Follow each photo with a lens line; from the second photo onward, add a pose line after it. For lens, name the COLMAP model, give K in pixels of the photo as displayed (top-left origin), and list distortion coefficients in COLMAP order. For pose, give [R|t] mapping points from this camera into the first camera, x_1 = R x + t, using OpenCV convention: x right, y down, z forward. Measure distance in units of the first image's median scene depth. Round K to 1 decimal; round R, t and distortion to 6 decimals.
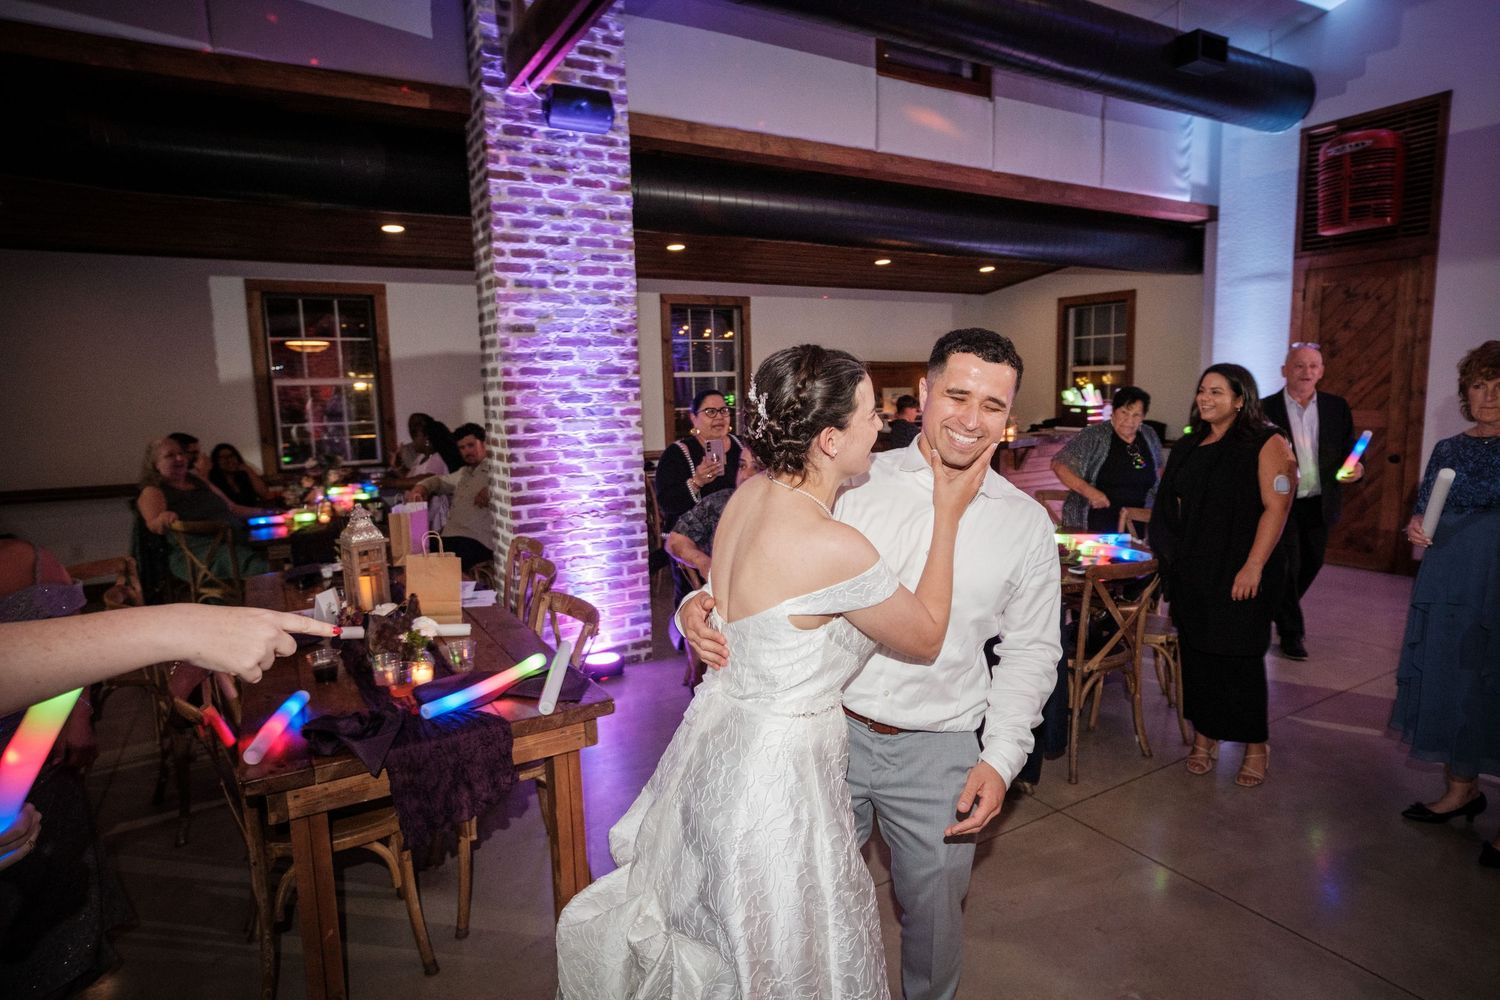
lens RADIAL K [[822.2, 0, 752.1], [0, 822.2, 499.6], [0, 0, 1]] dist [-0.039104, 0.002451]
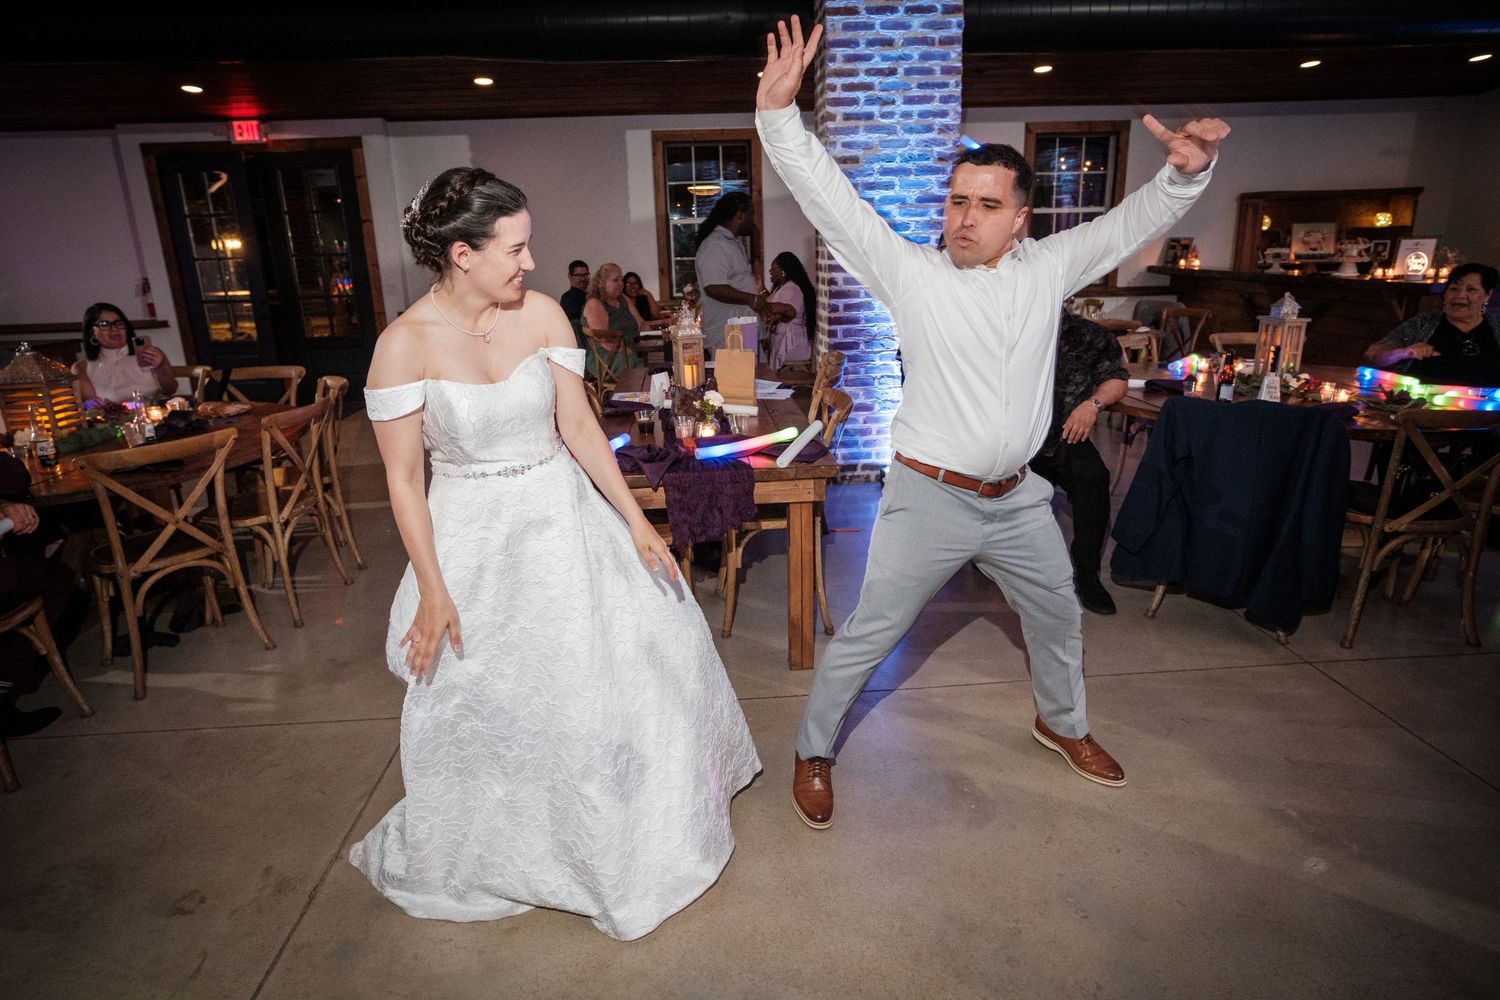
lens RADIAL K [[822.2, 0, 746.0], [0, 822.2, 500.2], [0, 0, 1]] dist [-0.039104, 0.002451]
pose [[0.884055, 0.131506, -0.448500, 0.143297], [-0.051767, 0.981247, 0.185673, 0.039988], [0.464507, -0.140928, 0.874284, -0.077947]]
